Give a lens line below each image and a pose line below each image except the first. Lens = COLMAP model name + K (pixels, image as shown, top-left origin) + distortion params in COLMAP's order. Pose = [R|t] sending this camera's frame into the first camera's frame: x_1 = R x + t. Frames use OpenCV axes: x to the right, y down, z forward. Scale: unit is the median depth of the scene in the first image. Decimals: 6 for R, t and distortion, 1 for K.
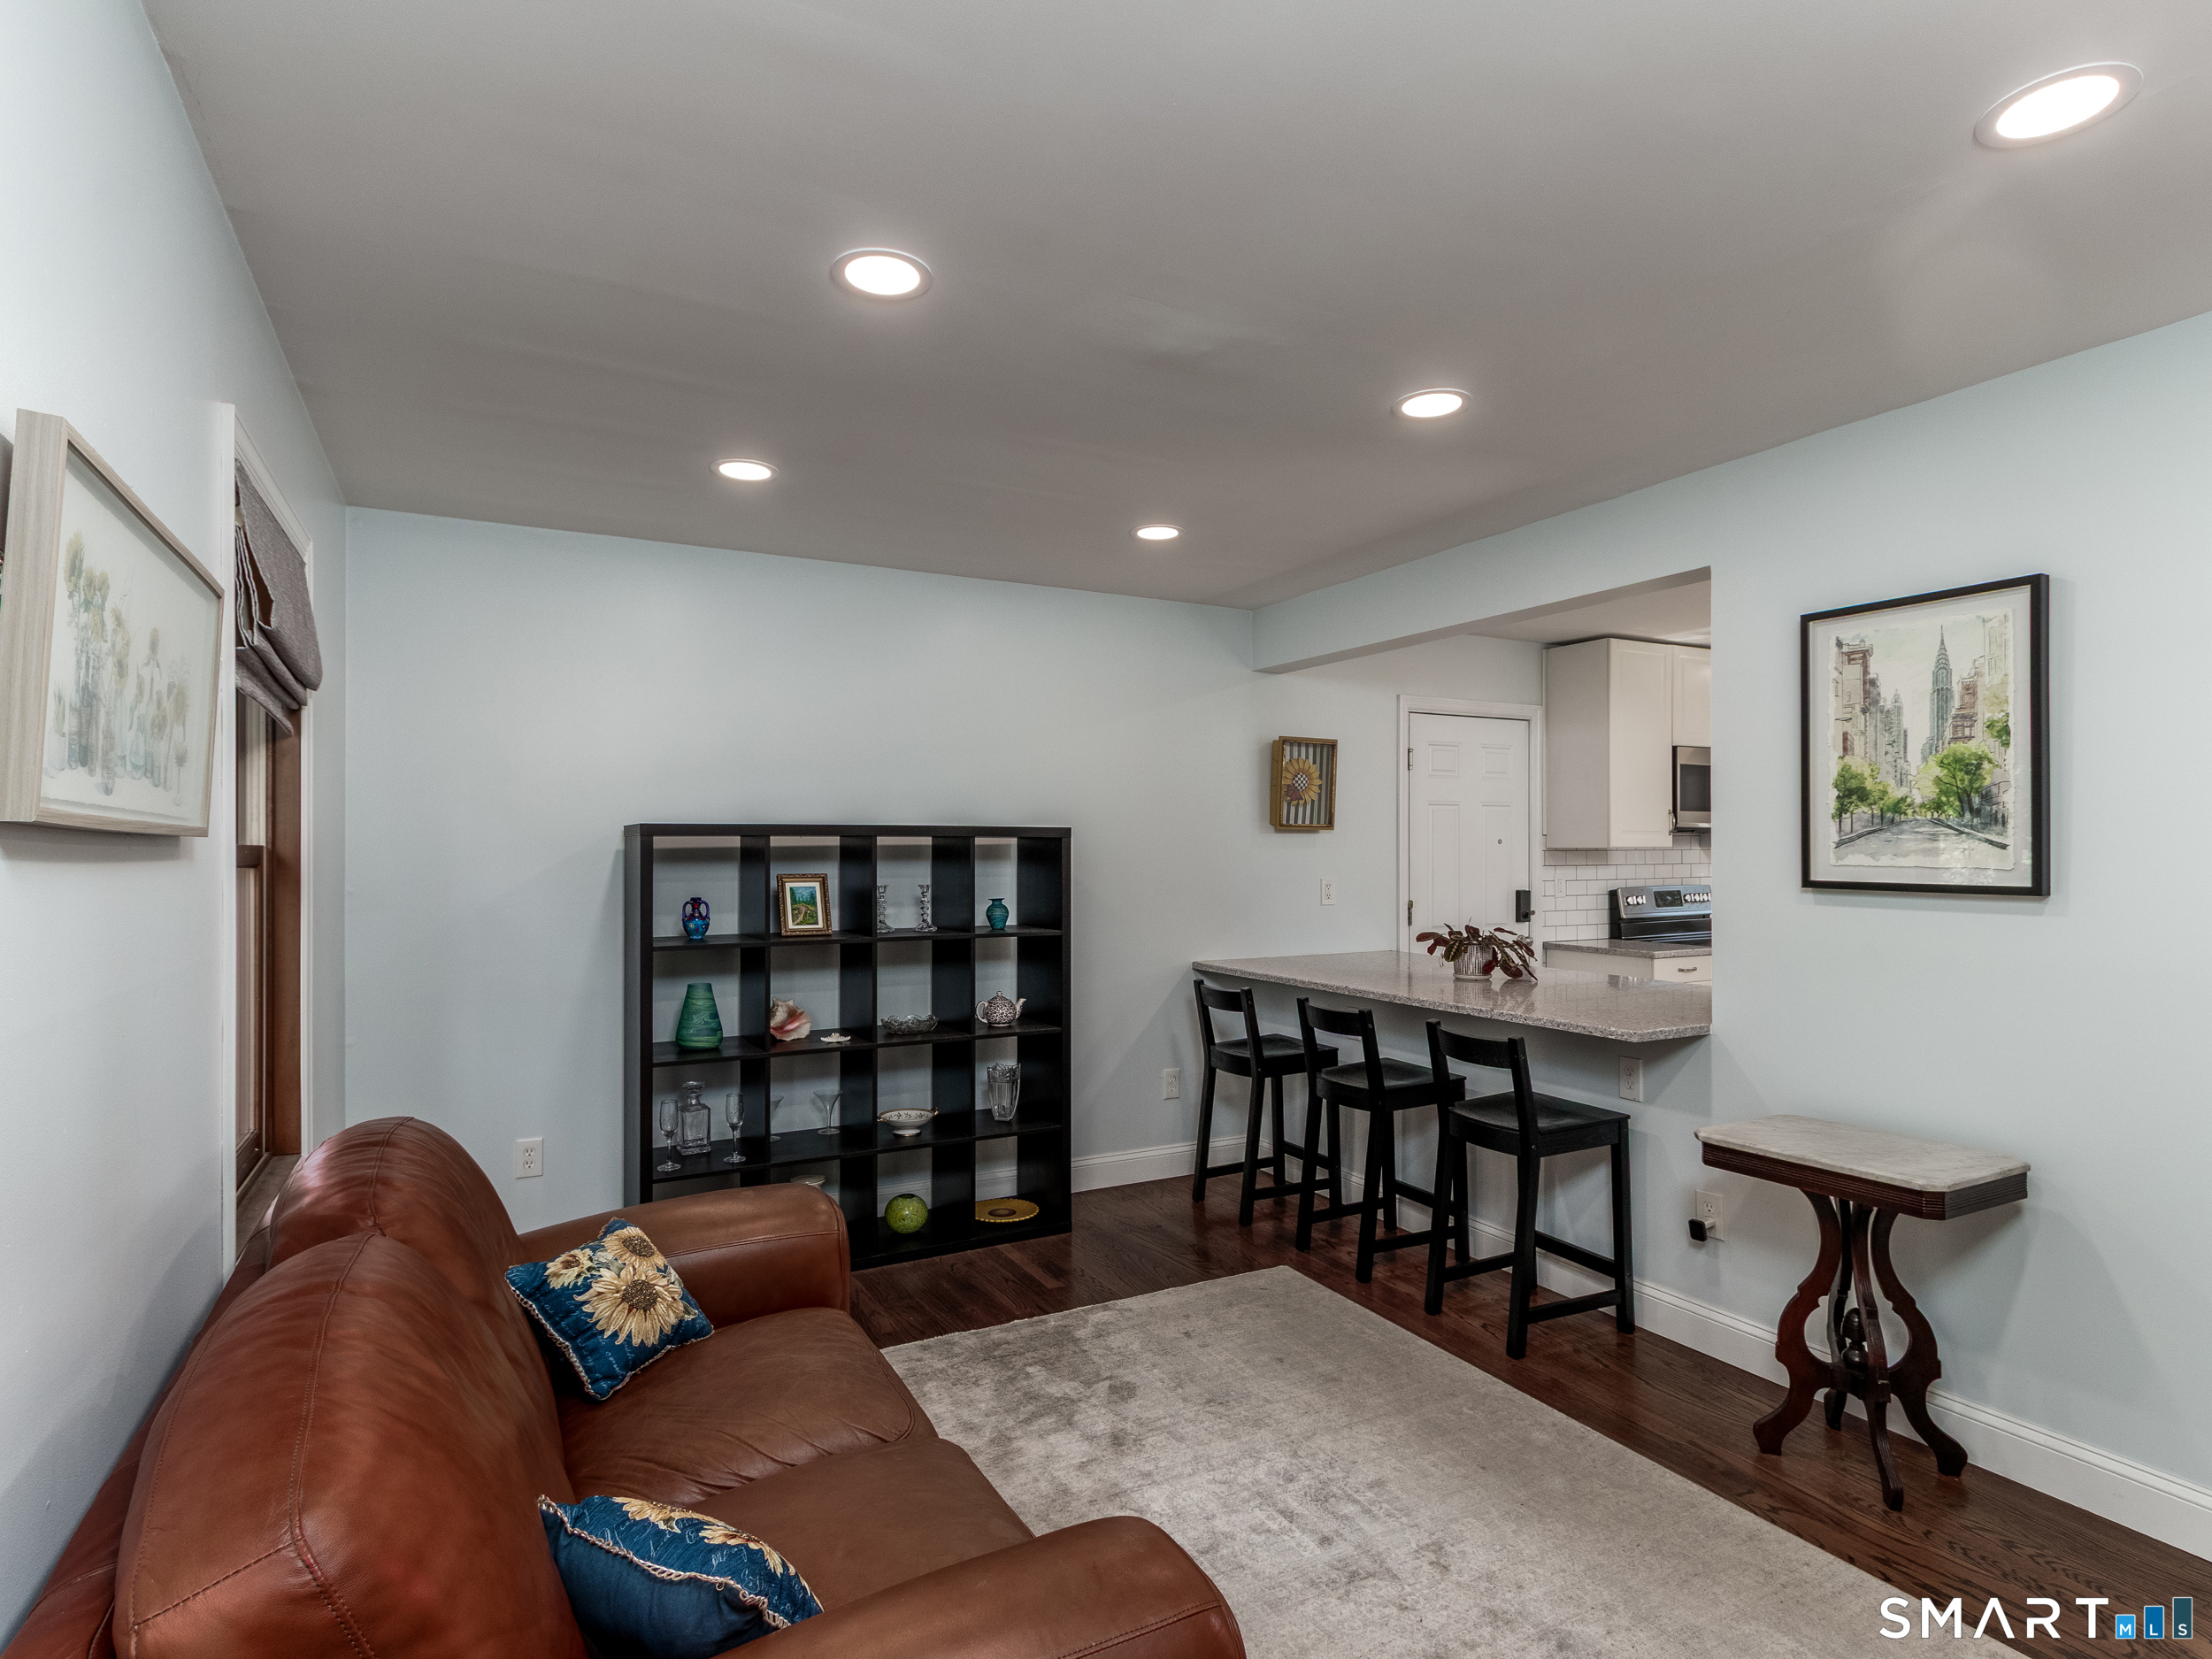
lens RADIAL K [[1159.8, 0, 1097.3], [0, 1159.8, 840.4], [0, 0, 1]] dist [0.000790, -0.000486]
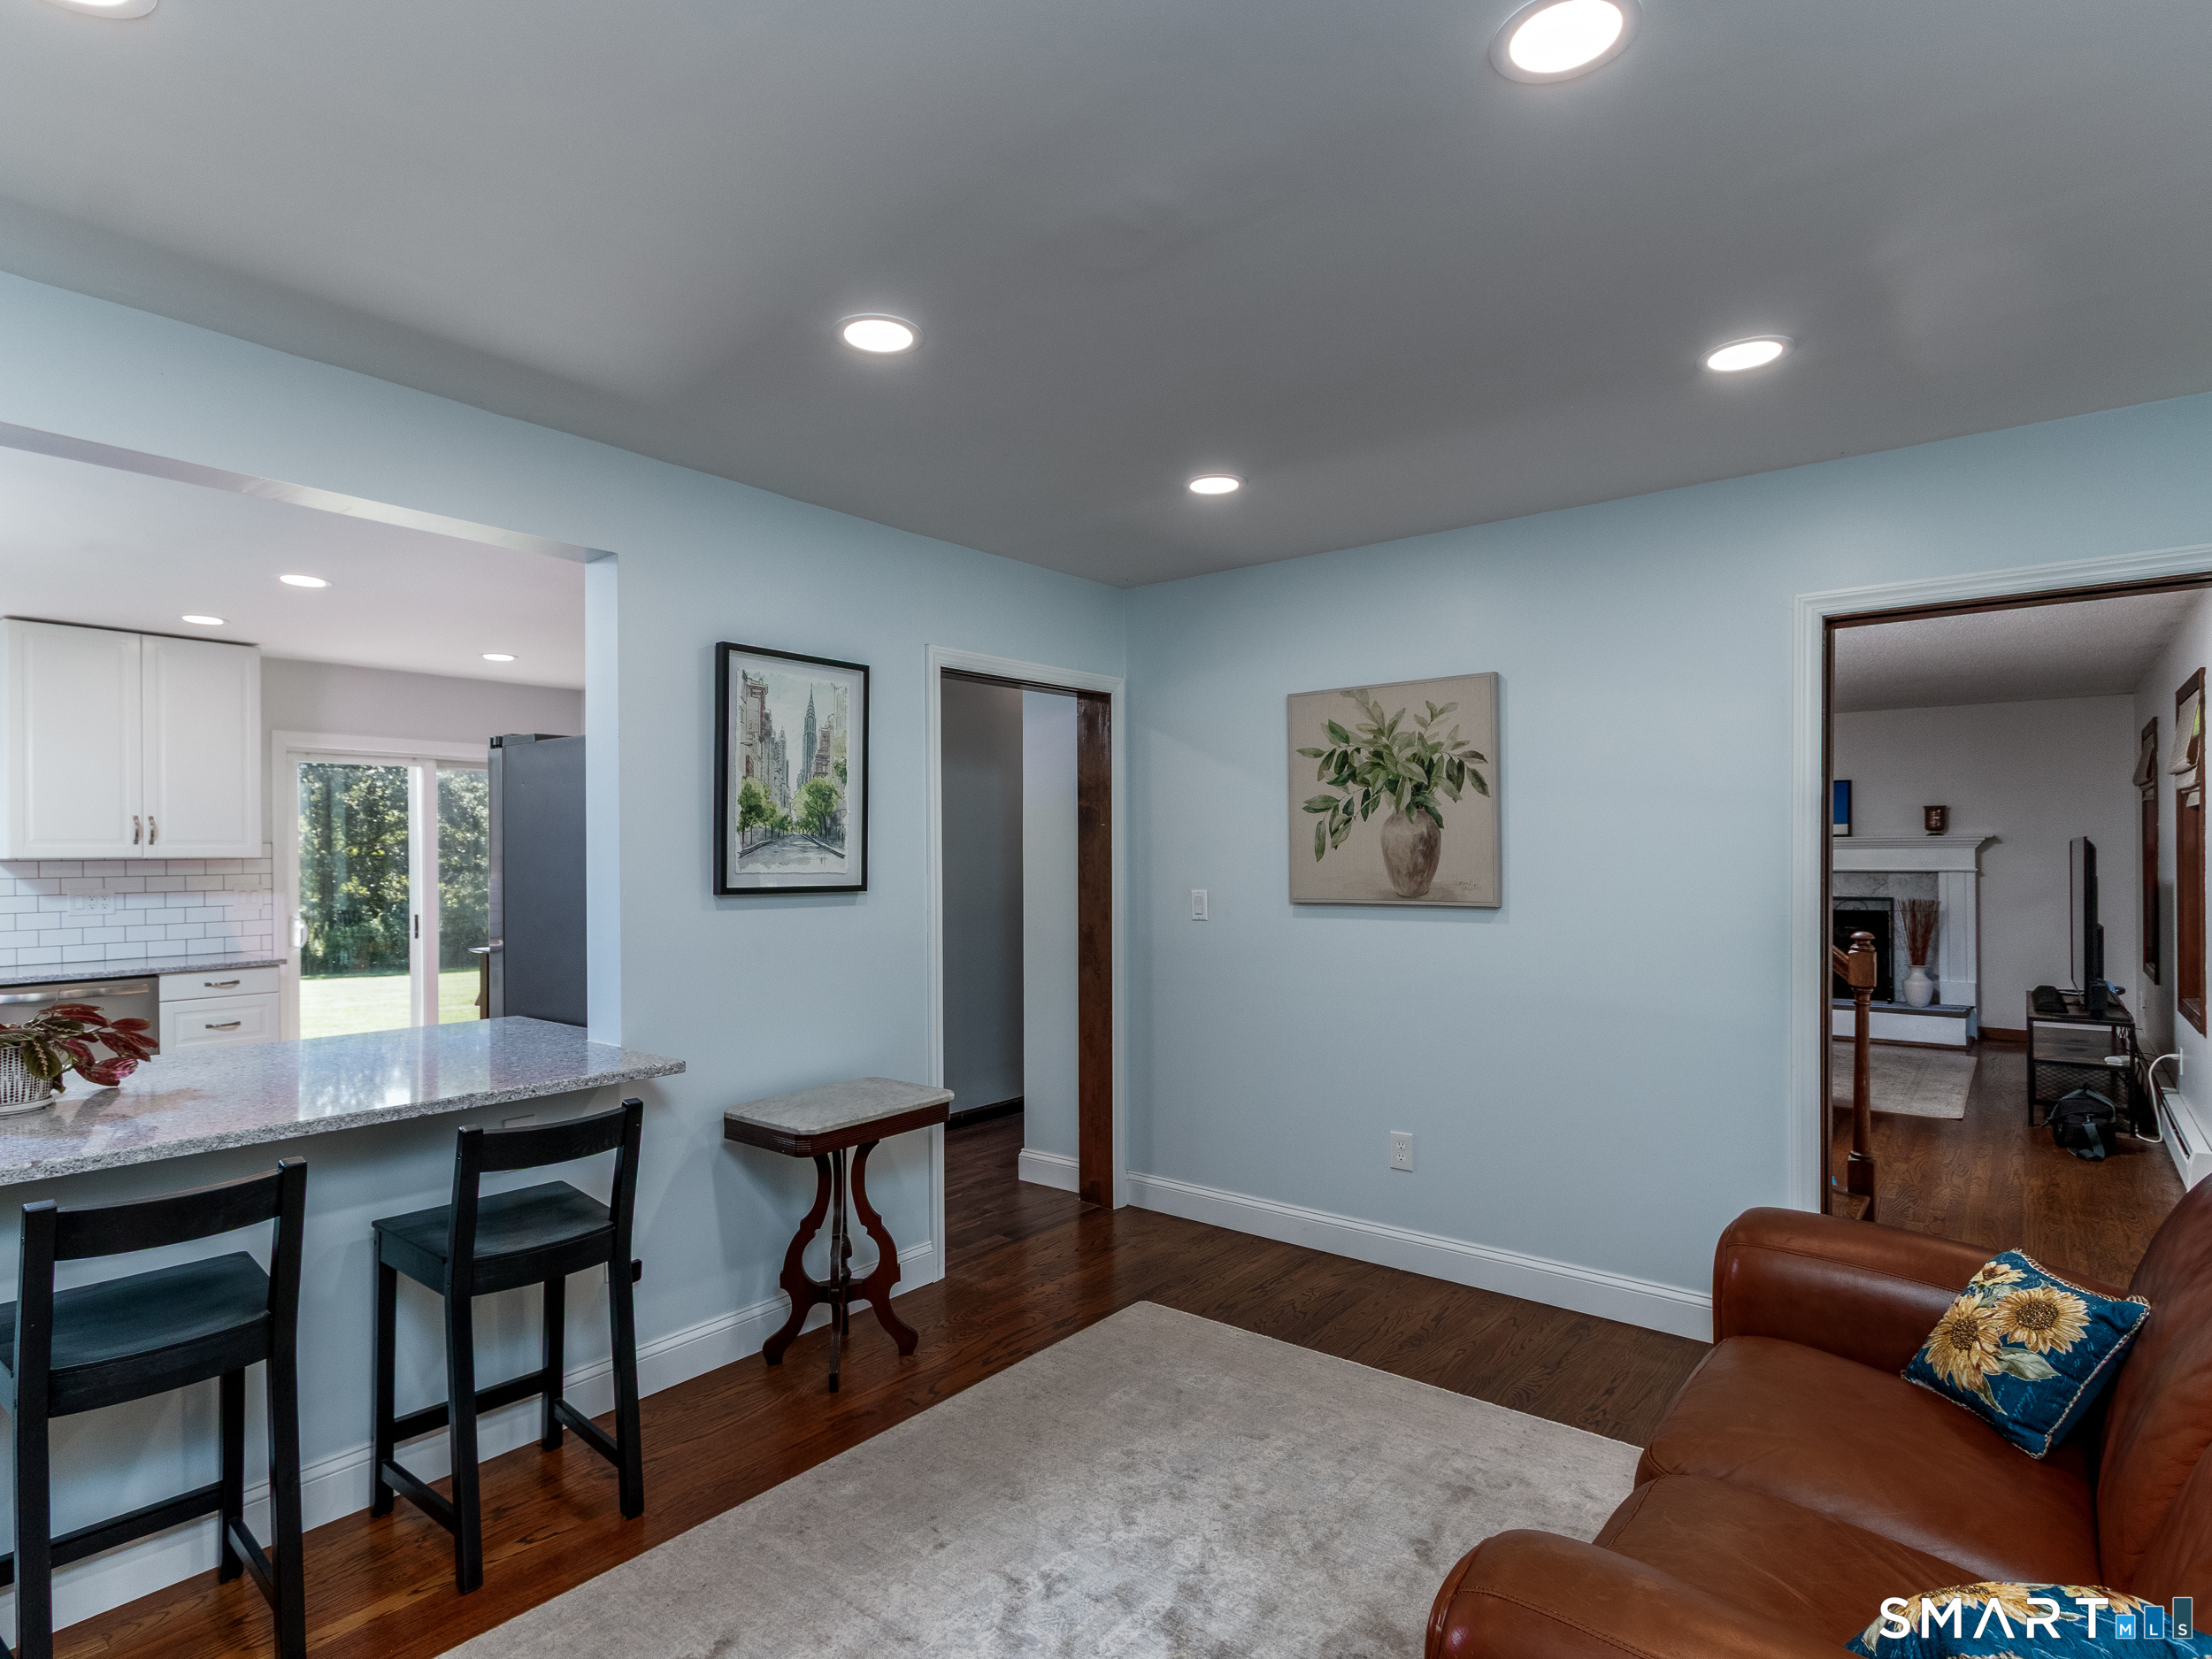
lens RADIAL K [[1154.1, 0, 1097.2], [0, 1154.1, 853.4], [0, 0, 1]] dist [0.021324, -0.011918]
pose [[-0.406345, 0.005156, 0.913705, -0.539752], [-0.001291, 0.999980, -0.006217, 0.009013], [-0.913719, -0.003705, -0.406330, 1.178636]]
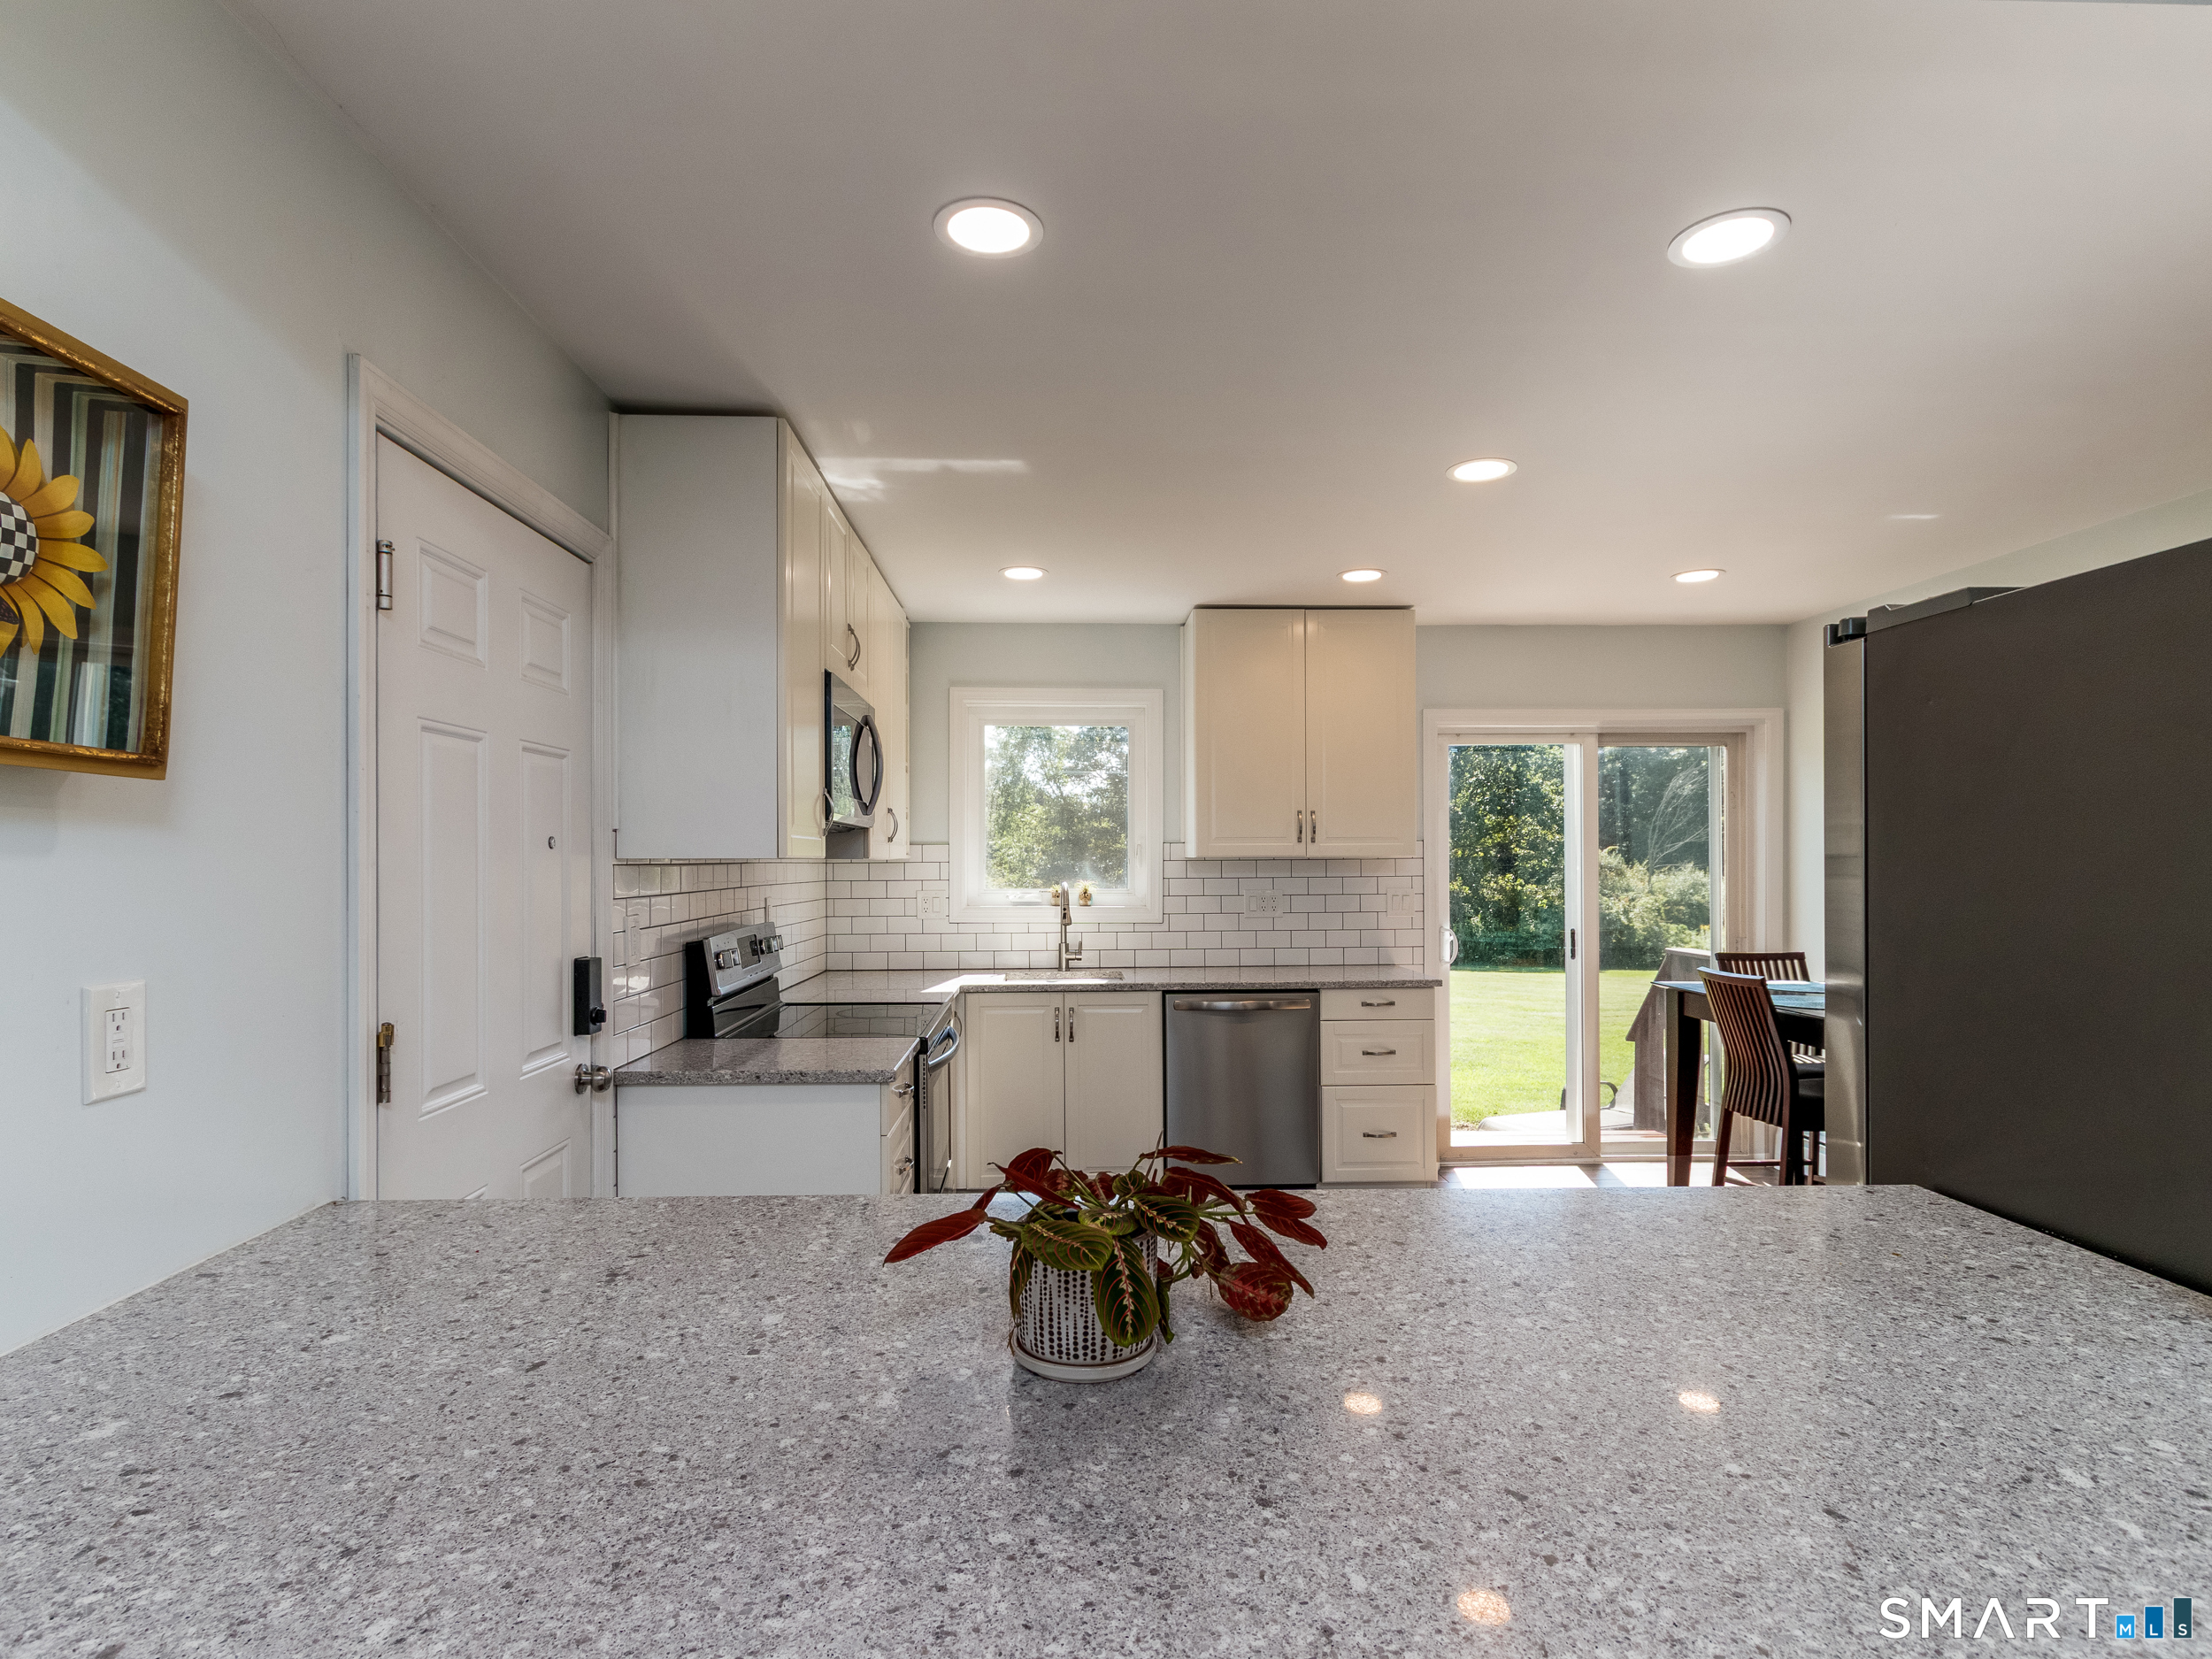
lens RADIAL K [[1154.1, 0, 1097.2], [0, 1154.1, 853.4], [0, 0, 1]] dist [0.021324, -0.011918]
pose [[0.433087, 0.007185, 0.901324, 0.139438], [-0.006569, 0.999967, -0.004815, 0.011273], [-0.901328, -0.003836, 0.433119, 1.363196]]
